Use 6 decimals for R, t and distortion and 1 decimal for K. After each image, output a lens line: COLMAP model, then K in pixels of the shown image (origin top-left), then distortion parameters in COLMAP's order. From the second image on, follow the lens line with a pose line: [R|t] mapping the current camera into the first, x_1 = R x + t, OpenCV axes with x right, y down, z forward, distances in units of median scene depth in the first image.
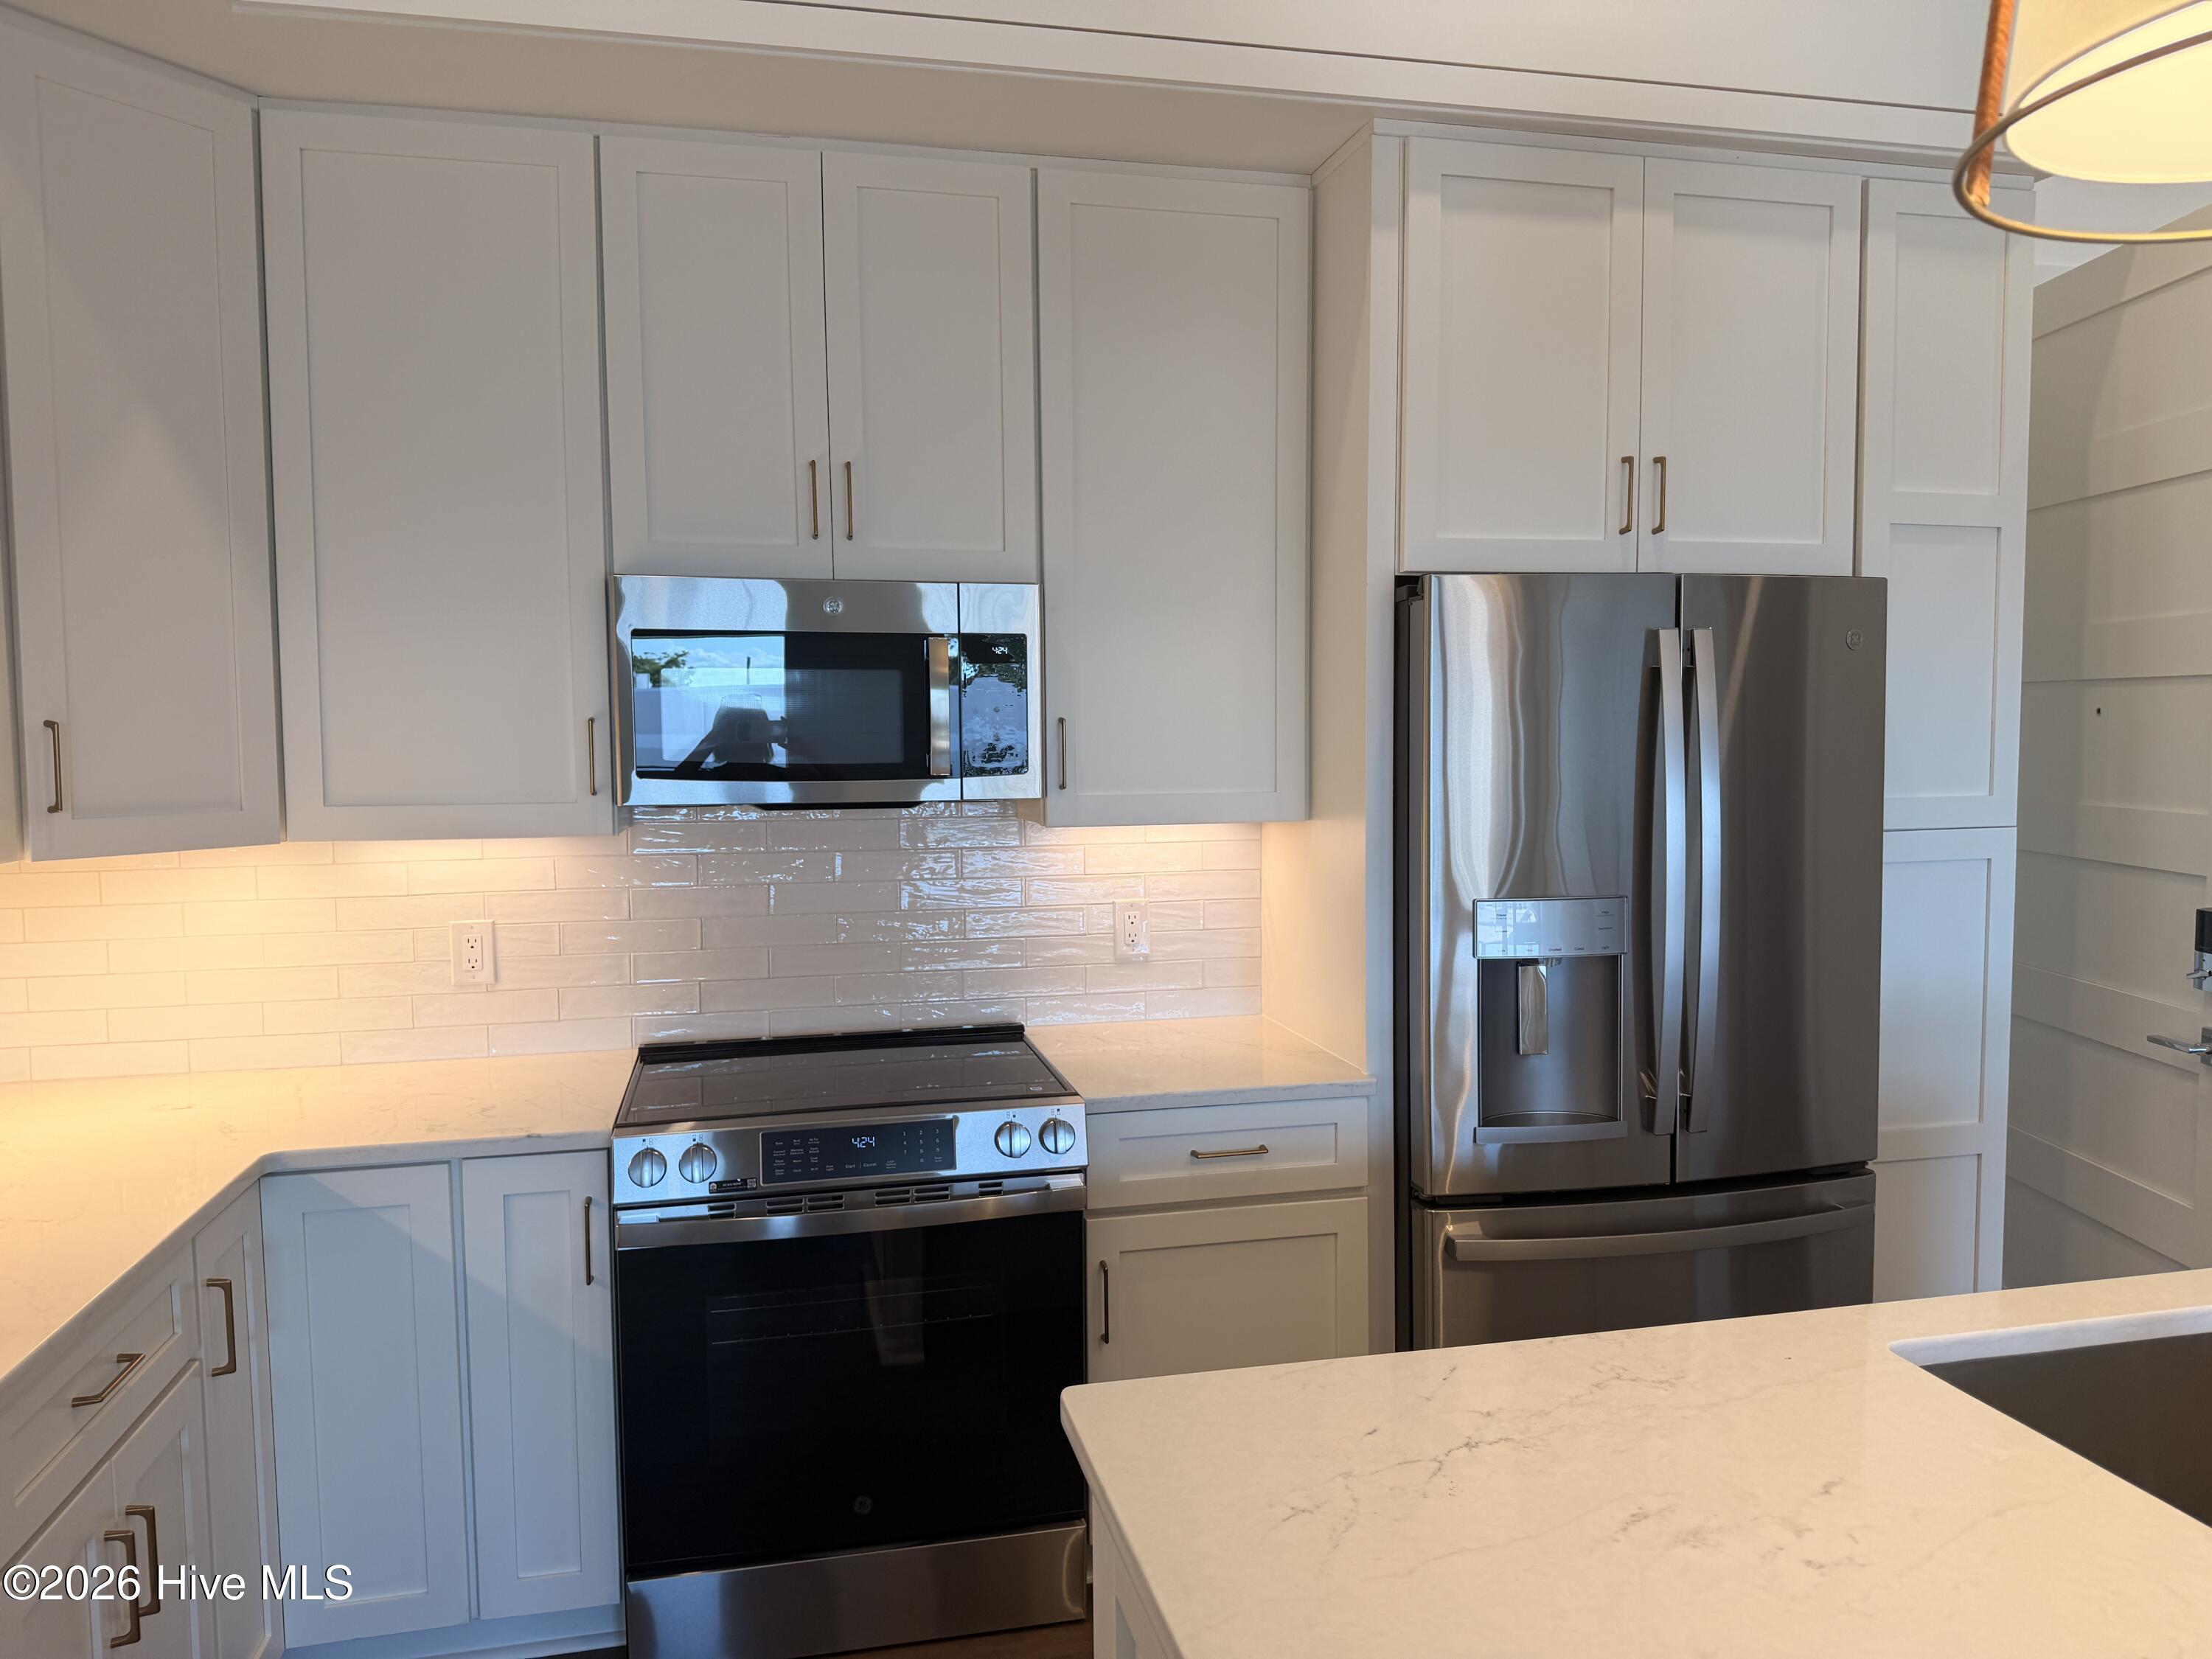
lens RADIAL K [[1565.4, 0, 1106.0], [0, 1565.4, 829.5], [0, 0, 1]] dist [0.102496, -0.172233]
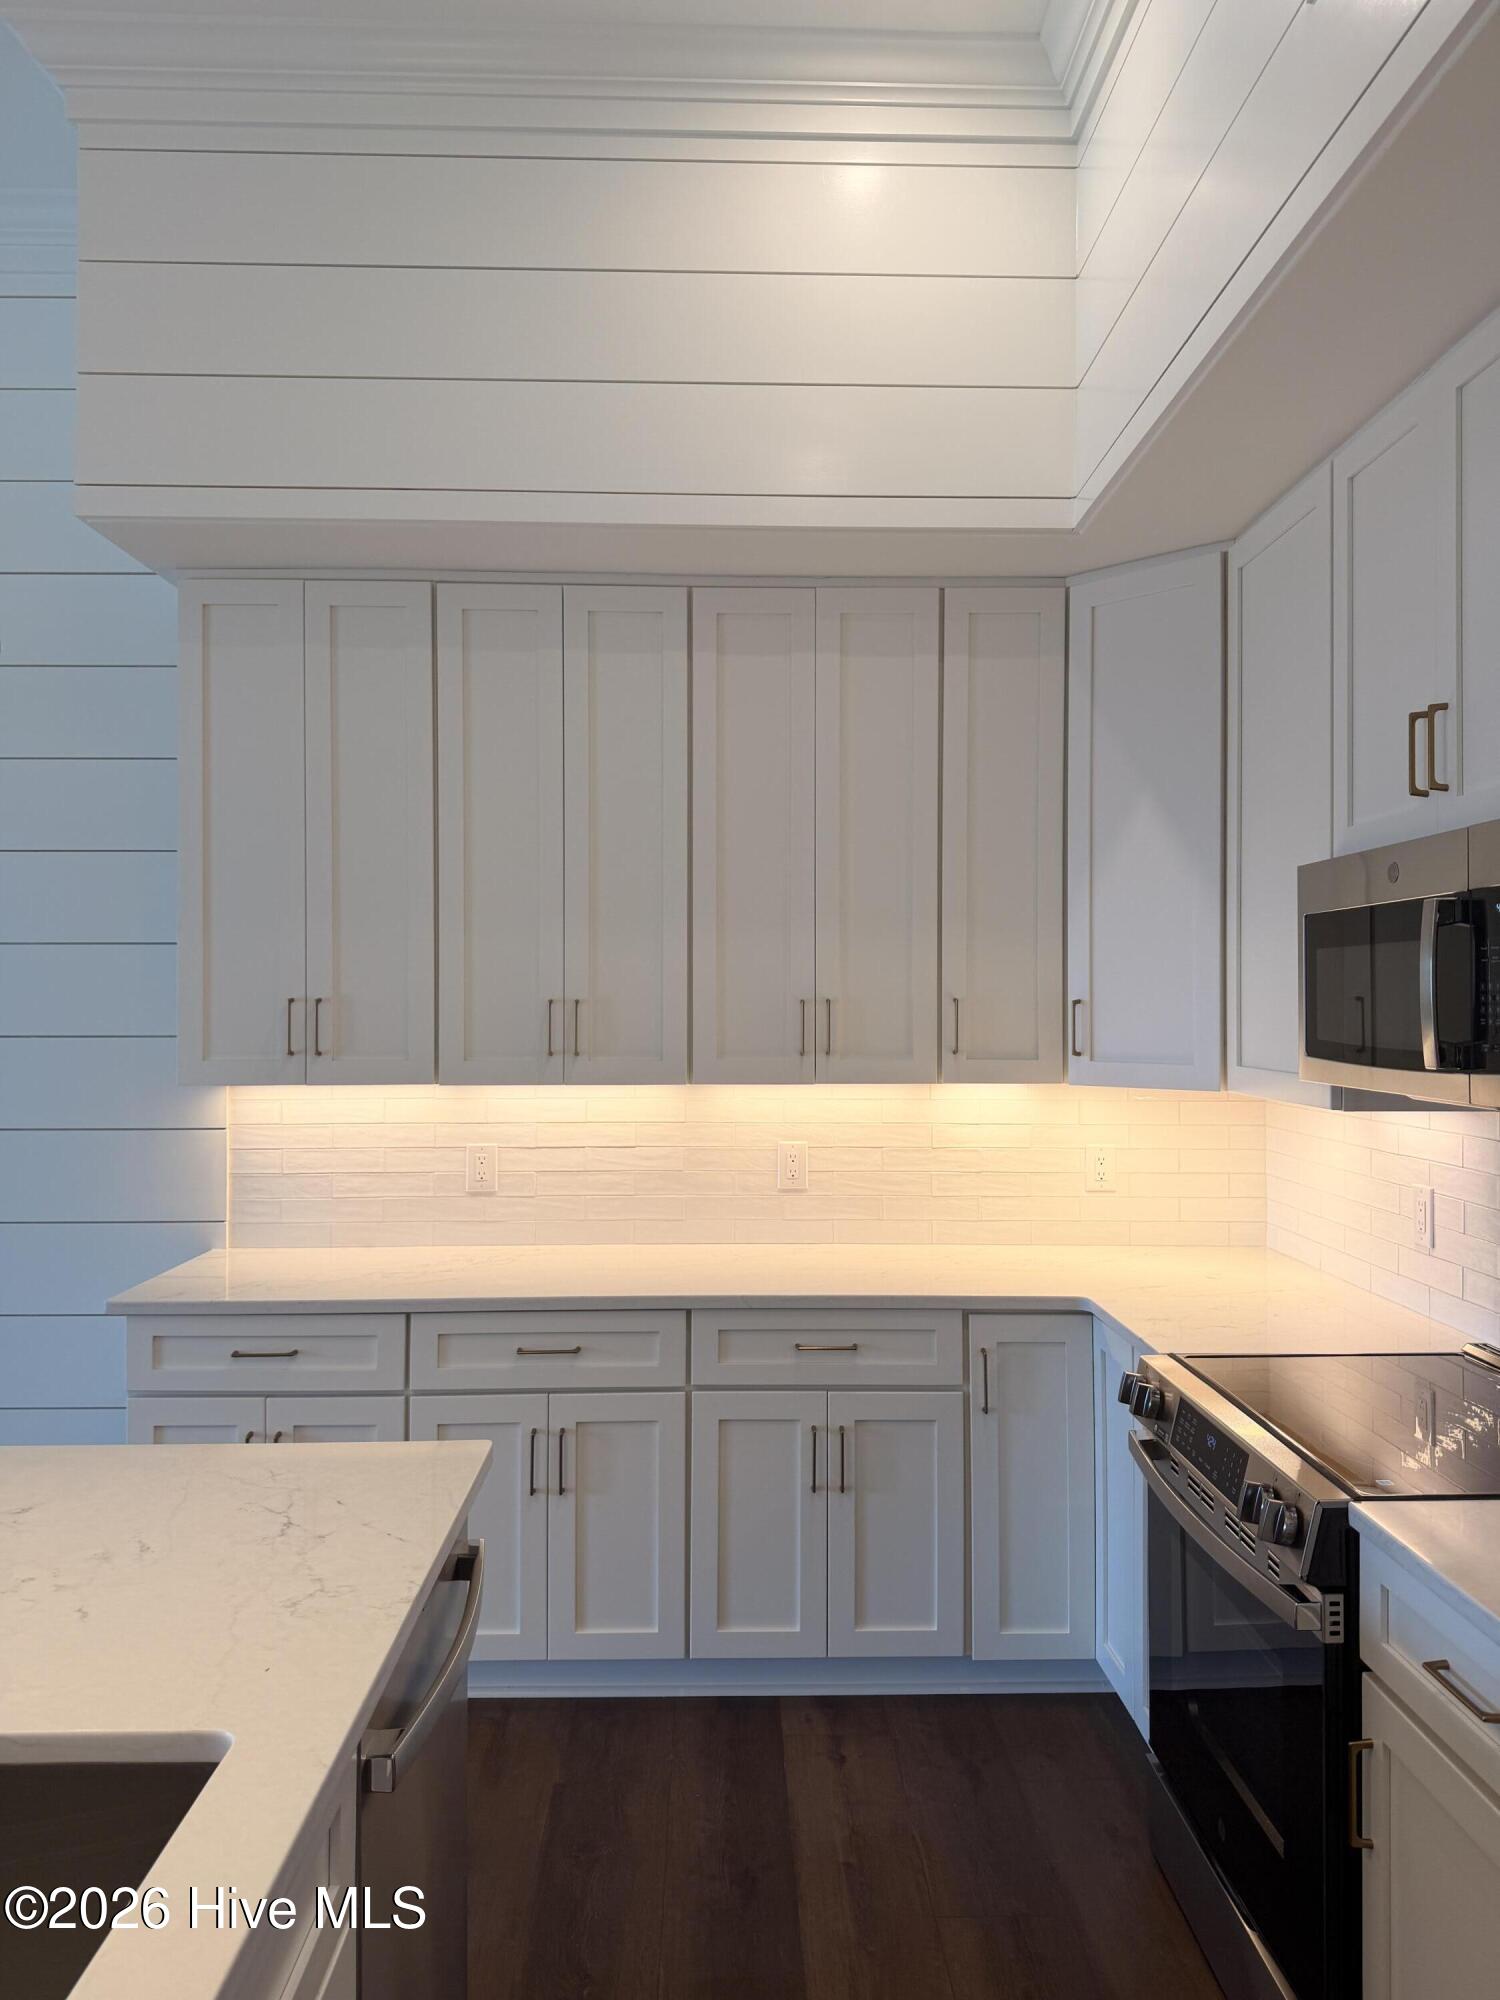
lens RADIAL K [[1415.3, 0, 739.7], [0, 1415.3, 1006.6], [0, 0, 1]] dist [0.102496, -0.172233]
pose [[-0.205523, 0.013839, -0.978554, 0.936637], [-0.060648, 0.997798, 0.026849, -0.088826], [0.976771, 0.064866, -0.204232, 1.092539]]
